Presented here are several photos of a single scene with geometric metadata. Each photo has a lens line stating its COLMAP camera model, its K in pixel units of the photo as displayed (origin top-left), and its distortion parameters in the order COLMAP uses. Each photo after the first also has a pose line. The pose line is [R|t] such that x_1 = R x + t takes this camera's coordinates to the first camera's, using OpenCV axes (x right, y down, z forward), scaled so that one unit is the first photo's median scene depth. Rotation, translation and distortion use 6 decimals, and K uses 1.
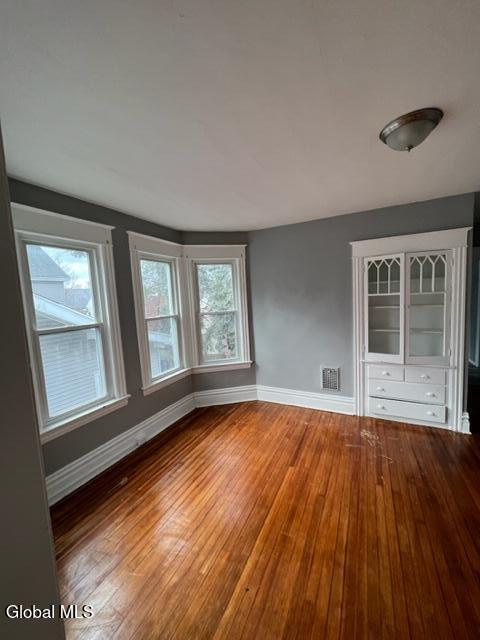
lens RADIAL K [[254.9, 0, 235.9], [0, 254.9, 321.0], [0, 0, 1]] dist [-0.005780, 0.000507]
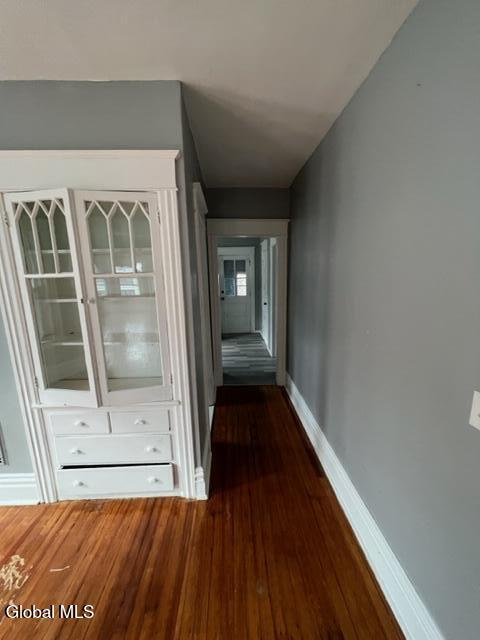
lens RADIAL K [[254.9, 0, 239.6], [0, 254.9, 321.9], [0, 0, 1]] dist [-0.005780, 0.000507]
pose [[0.872134, -0.059109, 0.485683, 0.672531], [0.022667, 0.996491, 0.080574, -0.047740], [-0.488741, -0.059262, 0.870414, 0.400426]]
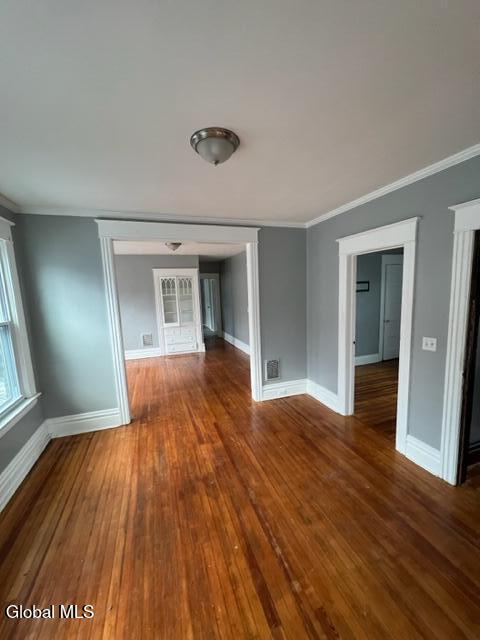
lens RADIAL K [[254.9, 0, 239.4], [0, 254.9, 322.4], [0, 0, 1]] dist [-0.005780, 0.000507]
pose [[0.696287, -0.073034, 0.714038, -0.564307], [0.071742, 0.996910, 0.032008, 0.102101], [-0.714169, 0.028939, 0.699375, -0.927687]]
